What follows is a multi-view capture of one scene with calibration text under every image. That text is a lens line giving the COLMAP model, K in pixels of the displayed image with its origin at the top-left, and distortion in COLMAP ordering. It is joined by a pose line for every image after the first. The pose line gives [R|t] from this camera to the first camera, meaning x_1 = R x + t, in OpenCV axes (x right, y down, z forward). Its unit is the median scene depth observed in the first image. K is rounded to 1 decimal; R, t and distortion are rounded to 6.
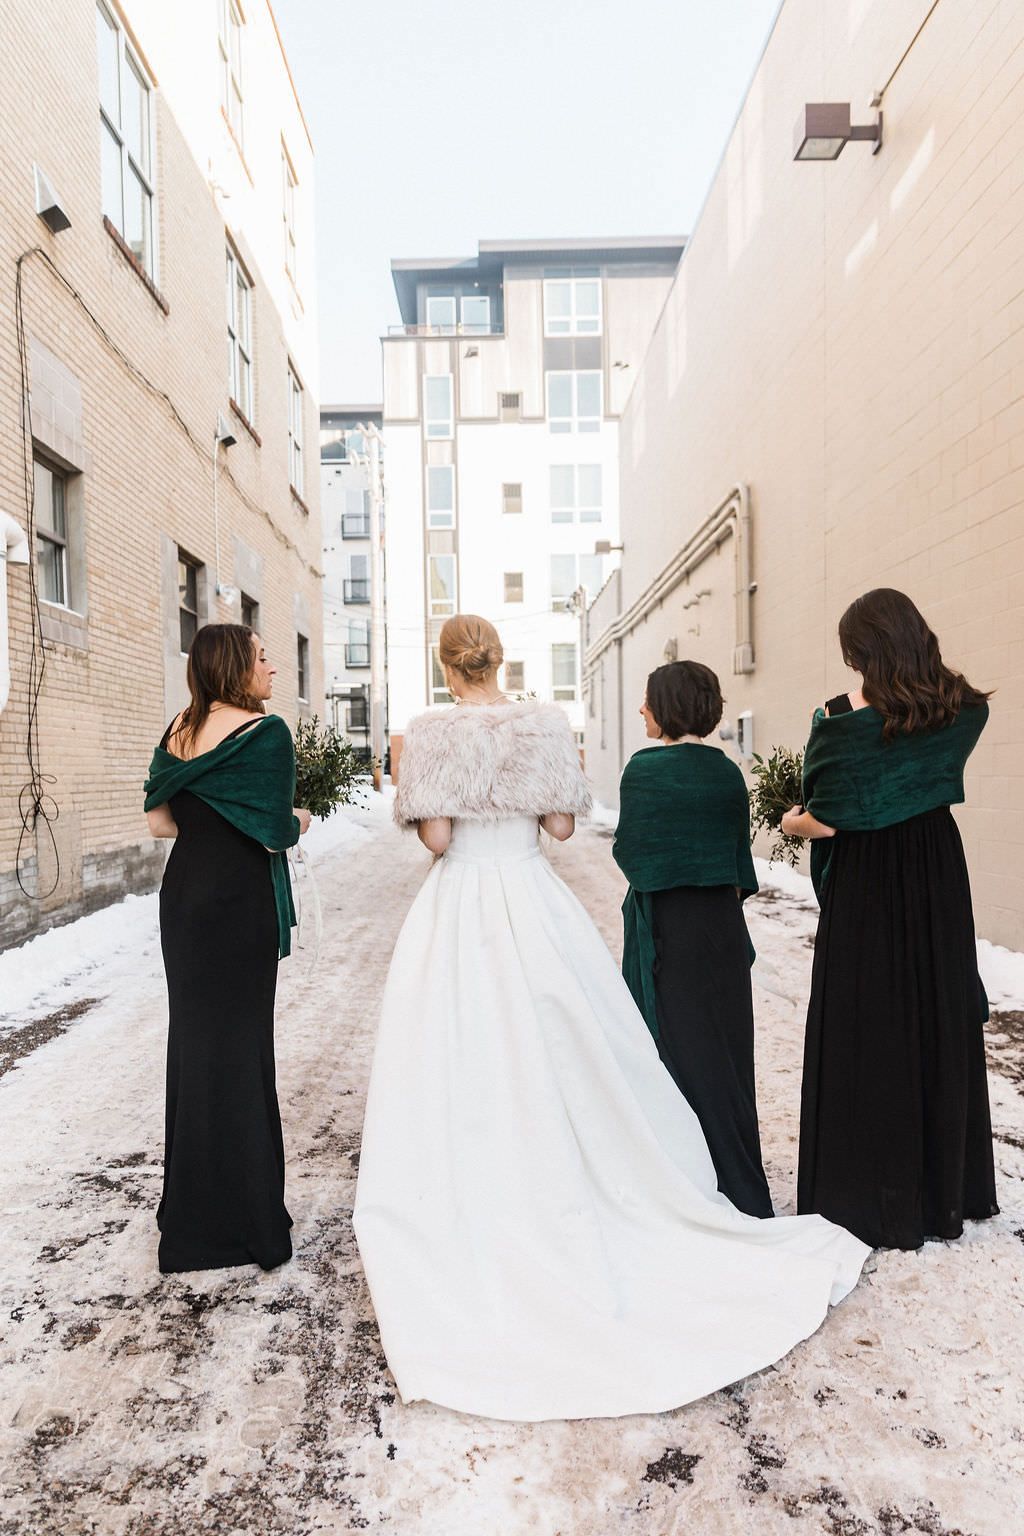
lens RADIAL K [[1114.8, 0, 500.7], [0, 1114.8, 821.6], [0, 0, 1]] dist [0.019748, -0.002006]
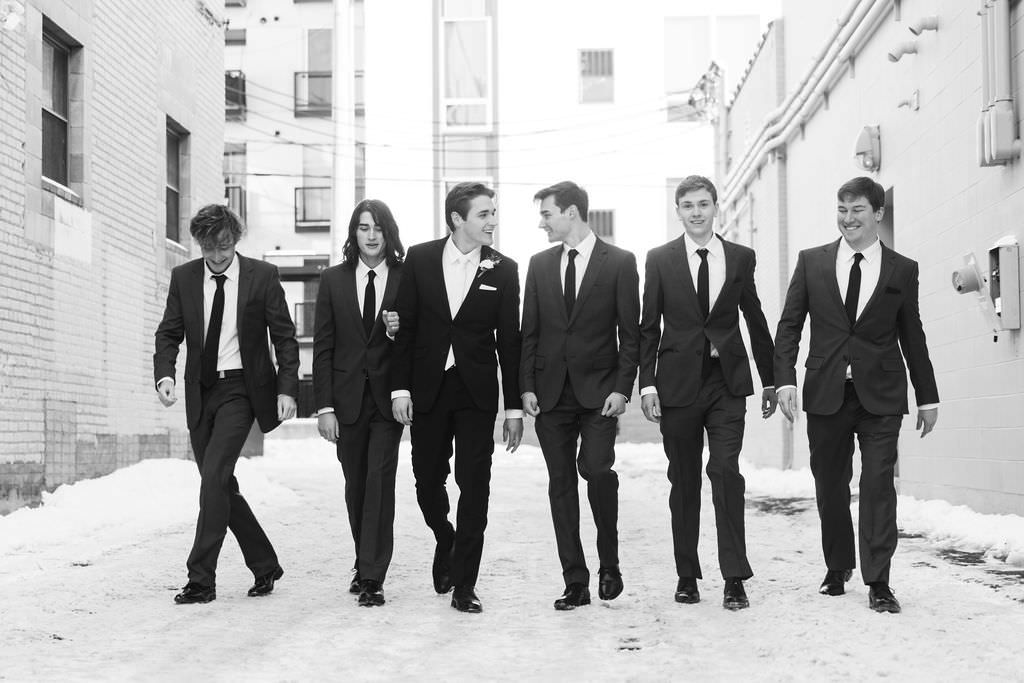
lens RADIAL K [[2024.0, 0, 491.9], [0, 2024.0, 353.0], [0, 0, 1]] dist [0.006576, 0.059426]
pose [[0.998789, 0.005448, -0.048895, 0.031609], [-0.009692, 0.996162, -0.086992, 0.038821], [0.048233, 0.087361, 0.995008, 0.072573]]
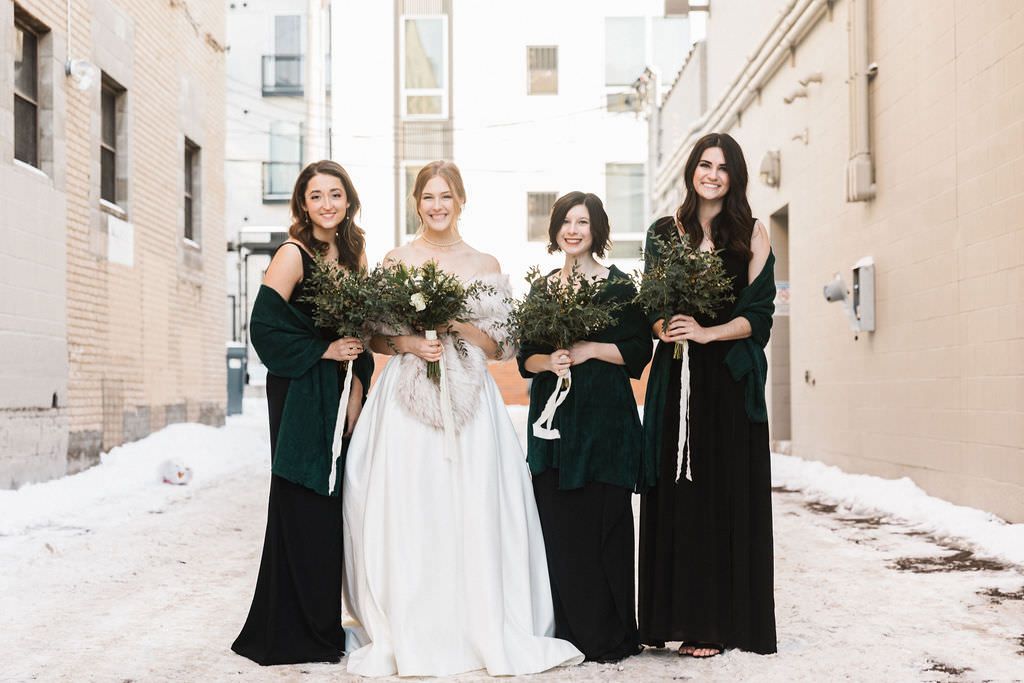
lens RADIAL K [[1963.0, 0, 483.1], [0, 1963.0, 346.3], [0, 0, 1]] dist [0.022038, 0.116625]
pose [[0.999615, 0.010921, -0.025524, 0.026783], [-0.012620, 0.997647, -0.067387, 0.034700], [0.024728, 0.067683, 0.997400, -0.156395]]
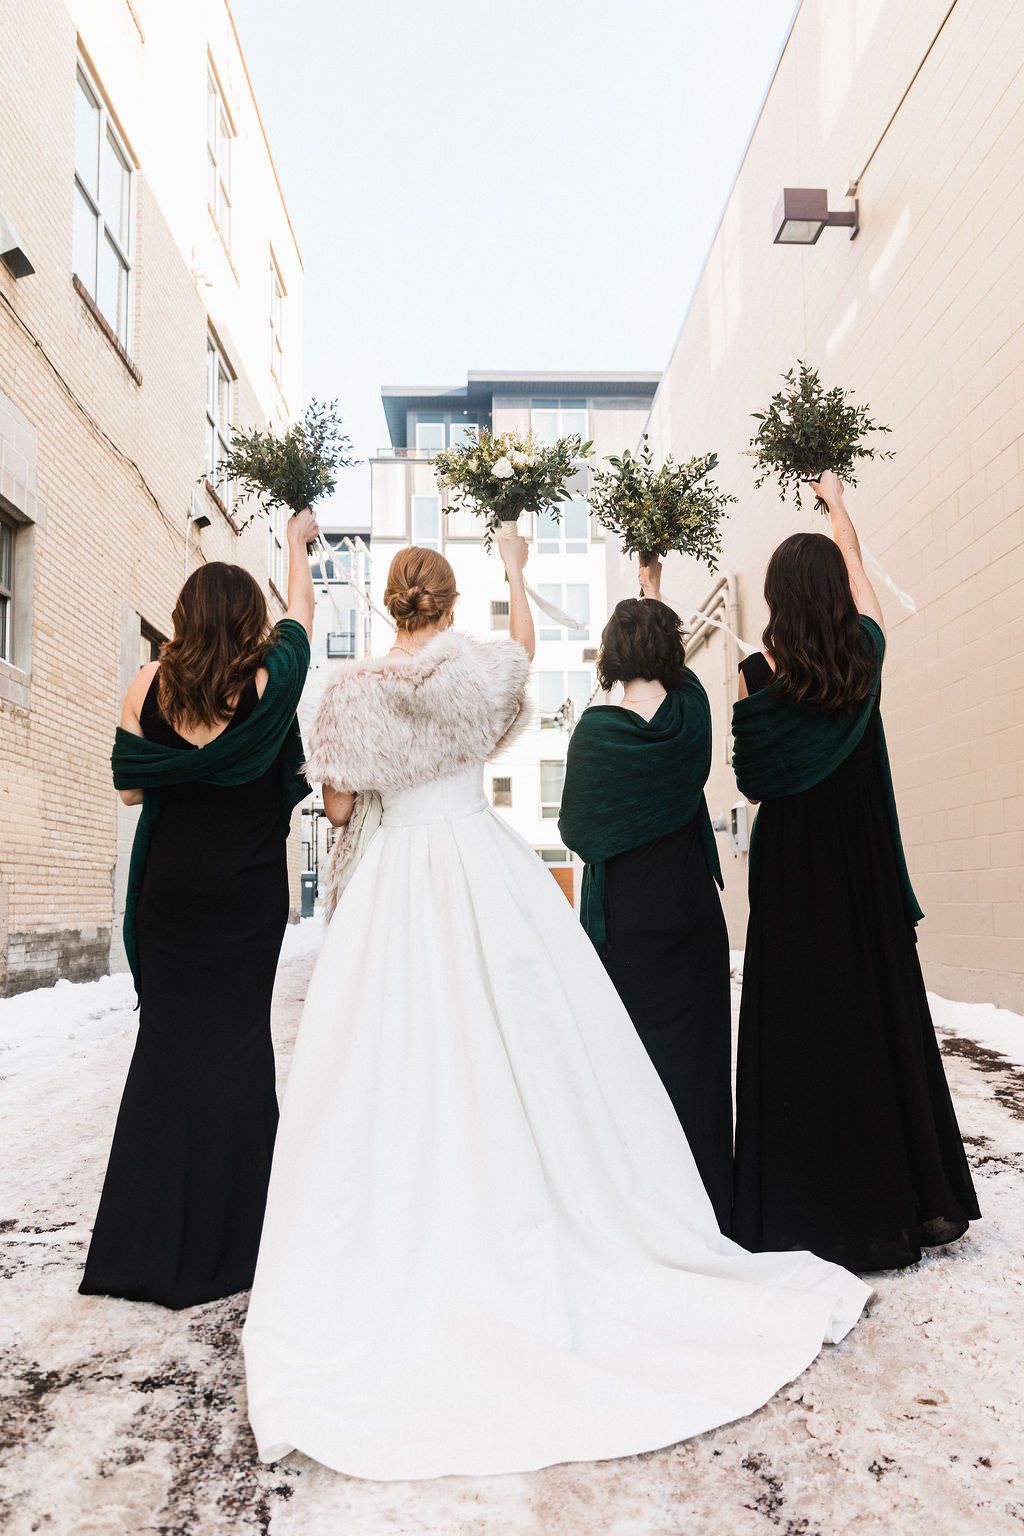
lens RADIAL K [[1141.6, 0, 555.2], [0, 1141.6, 805.0], [0, 0, 1]] dist [0.019795, -0.001941]
pose [[0.998319, 0.005141, 0.057730, 0.004987], [0.002398, 0.991543, -0.129759, 0.032164], [-0.057909, 0.129679, 0.989864, 0.037363]]
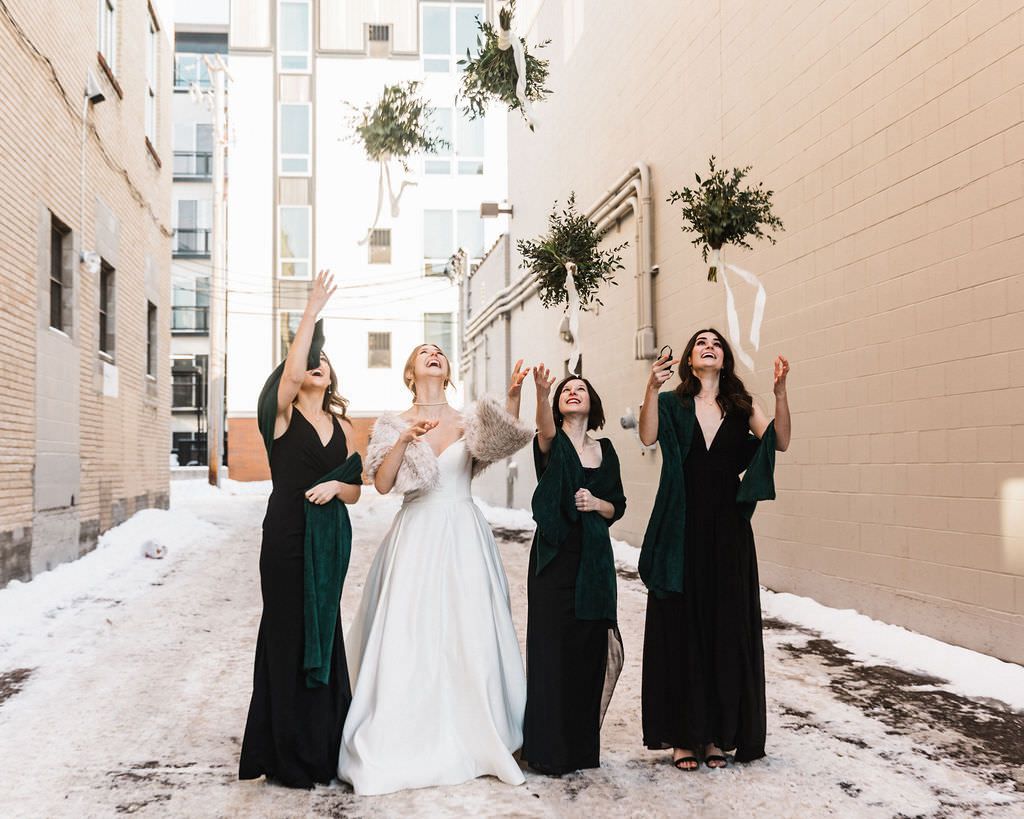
lens RADIAL K [[1395.7, 0, 512.0], [0, 1395.7, 409.5], [0, 0, 1]] dist [-0.017804, 0.007810]
pose [[0.993022, 0.014765, 0.117002, -0.034898], [-0.004714, 0.996308, -0.085724, 0.013463], [-0.117836, 0.084575, 0.989425, -0.163822]]
